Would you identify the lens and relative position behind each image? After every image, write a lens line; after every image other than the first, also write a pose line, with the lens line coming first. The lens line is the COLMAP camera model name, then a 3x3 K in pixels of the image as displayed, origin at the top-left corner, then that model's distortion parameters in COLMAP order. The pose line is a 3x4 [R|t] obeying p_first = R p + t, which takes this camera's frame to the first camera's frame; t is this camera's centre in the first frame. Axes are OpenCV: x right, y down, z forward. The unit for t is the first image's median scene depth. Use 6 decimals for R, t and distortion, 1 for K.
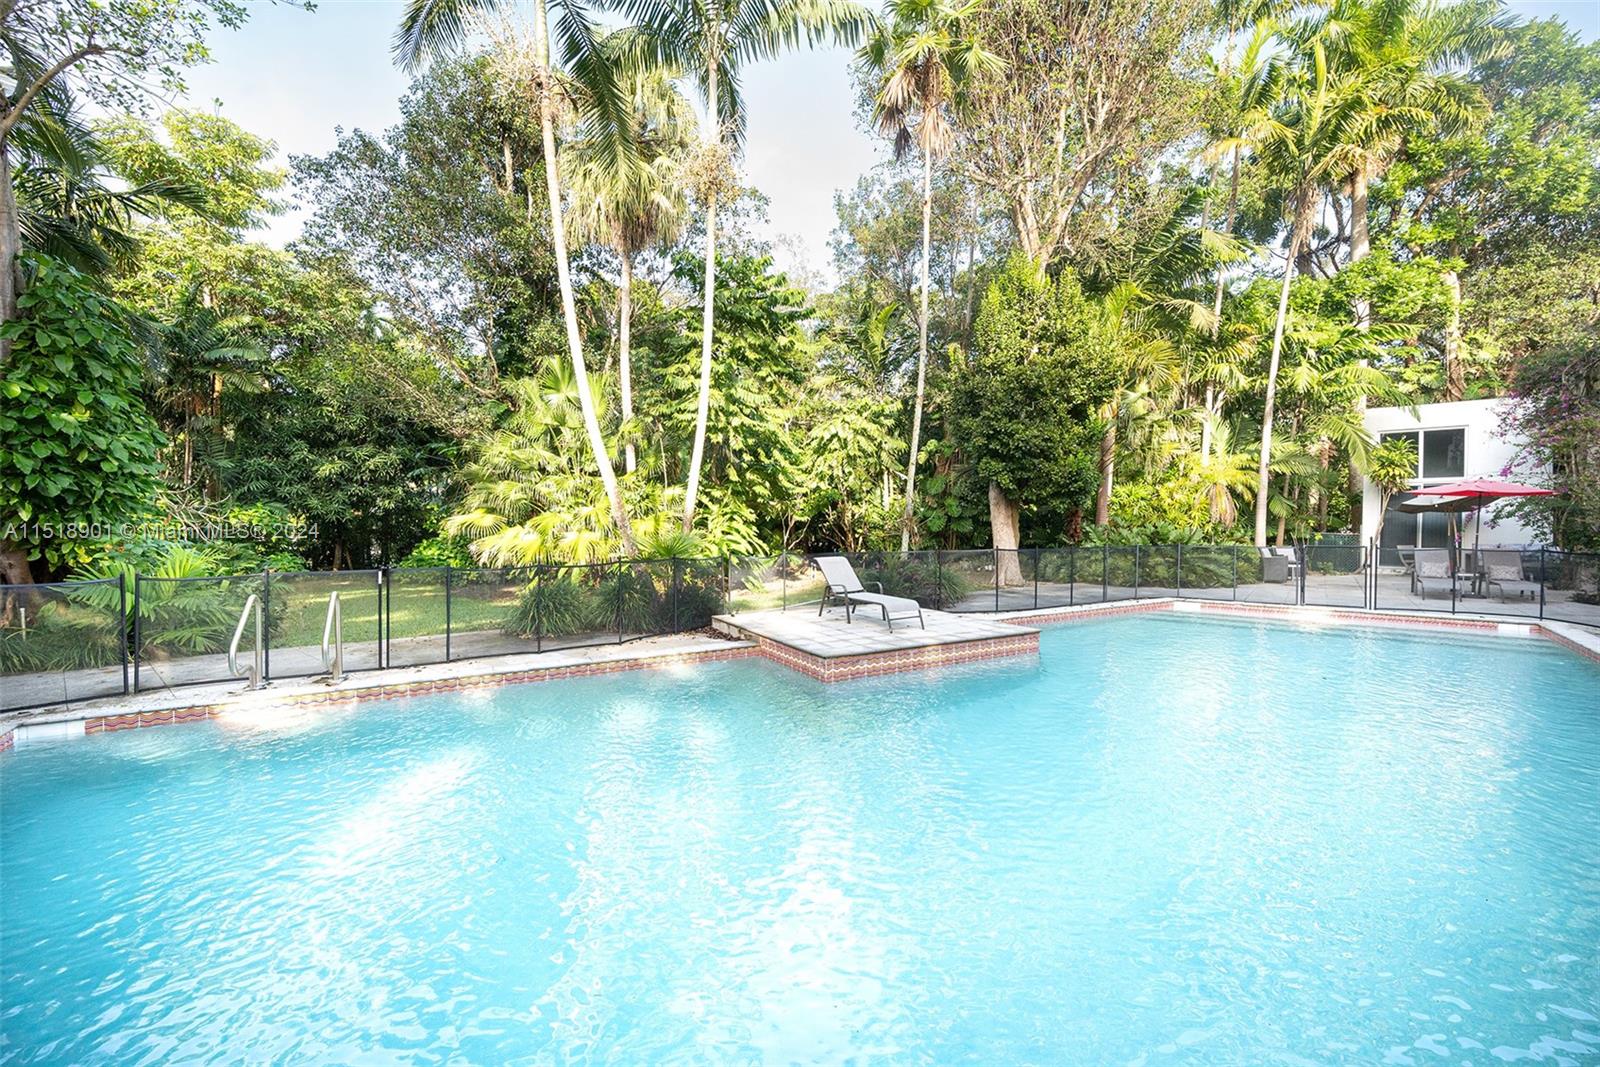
lens RADIAL K [[613.6, 0, 802.5], [0, 613.6, 541.3], [0, 0, 1]] dist [0.000497, 0.000168]
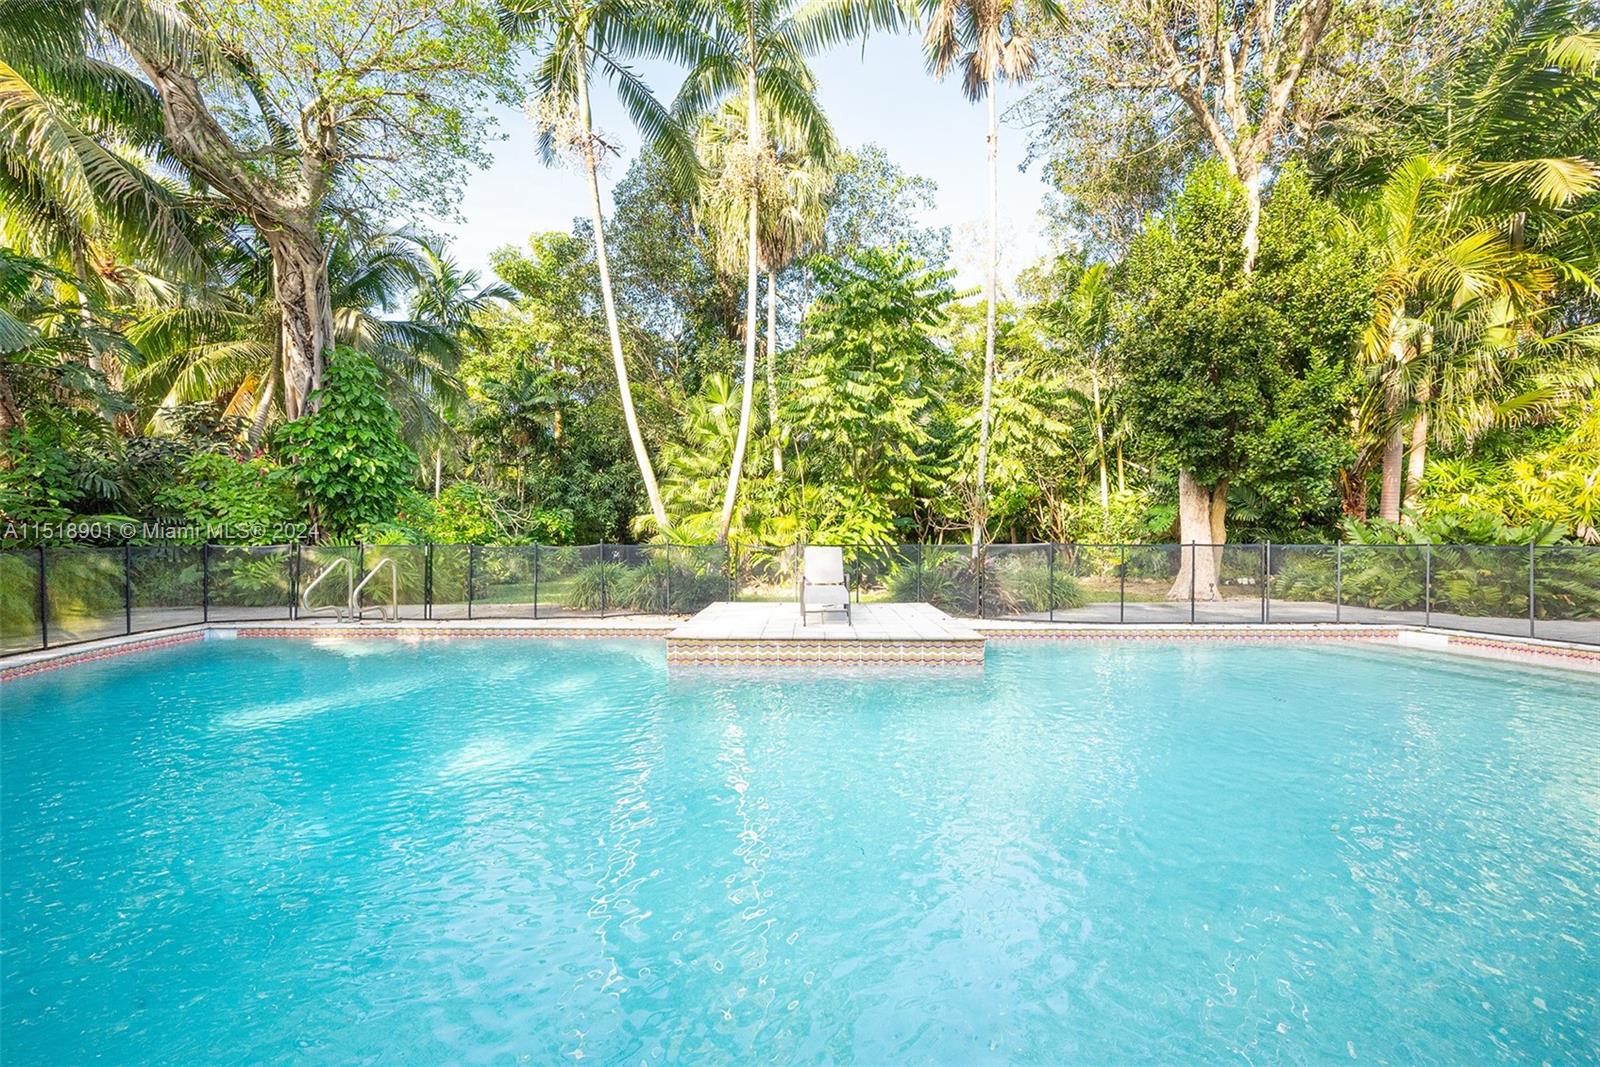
lens RADIAL K [[613.6, 0, 805.5], [0, 613.6, 534.7], [0, 0, 1]] dist [0.000497, 0.000168]
pose [[0.873720, 0.003807, -0.486414, 0.294824], [-0.016960, 0.999600, -0.022641, 0.017810], [0.486133, 0.028031, 0.873435, 0.102920]]
